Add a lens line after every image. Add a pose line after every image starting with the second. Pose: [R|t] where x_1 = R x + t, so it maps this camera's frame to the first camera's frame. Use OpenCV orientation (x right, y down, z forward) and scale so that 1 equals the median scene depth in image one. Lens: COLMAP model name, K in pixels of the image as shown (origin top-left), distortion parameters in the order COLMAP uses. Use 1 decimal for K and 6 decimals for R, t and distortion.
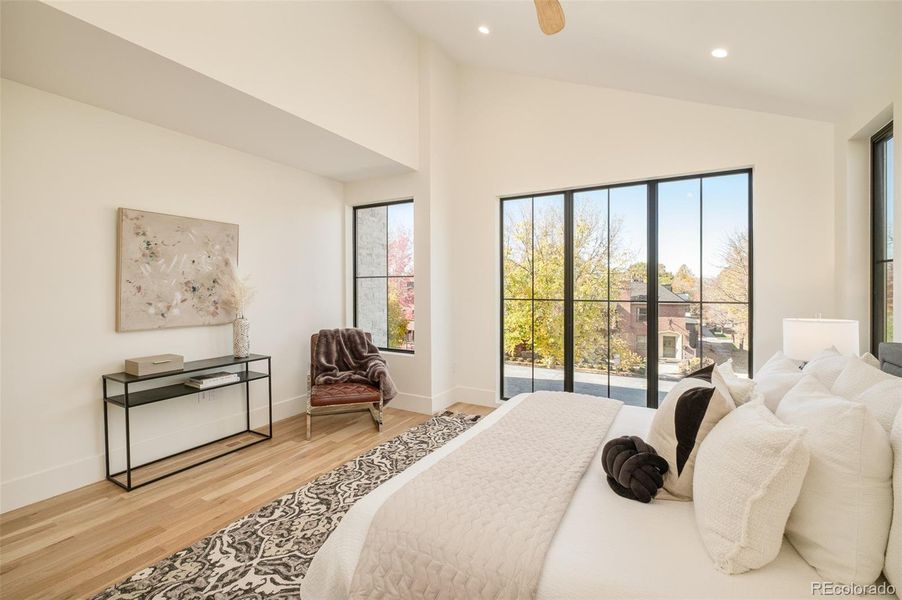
lens RADIAL K [[393.8, 0, 445.0], [0, 393.8, 299.3], [0, 0, 1]] dist [-0.003664, -0.000183]
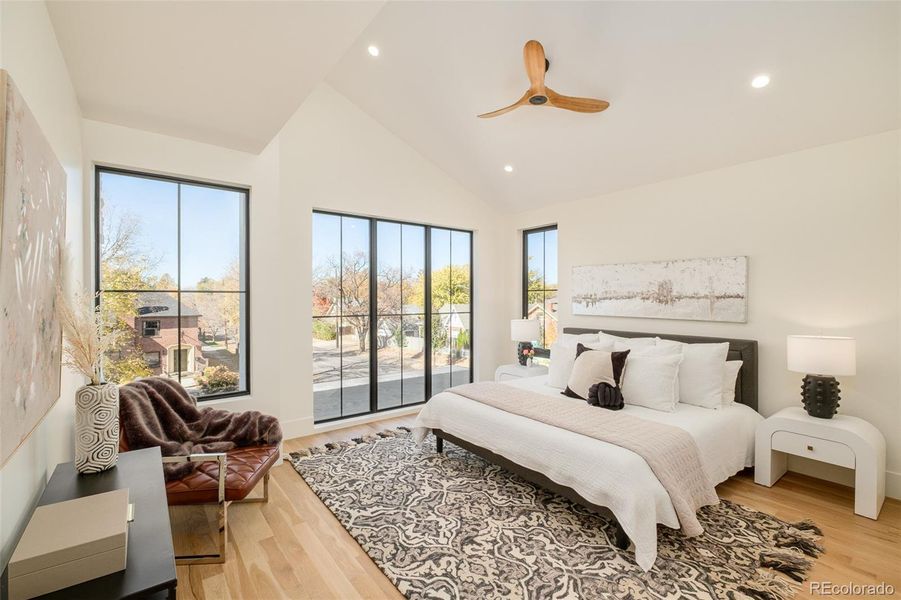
lens RADIAL K [[392.5, 0, 452.5], [0, 392.5, 288.6], [0, 0, 1]] dist [-0.002015, -0.000159]
pose [[0.386445, 0.019584, 0.922104, -0.911062], [0.028250, 0.999054, -0.033058, -0.038658], [-0.921880, 0.038825, 0.385527, 0.504013]]
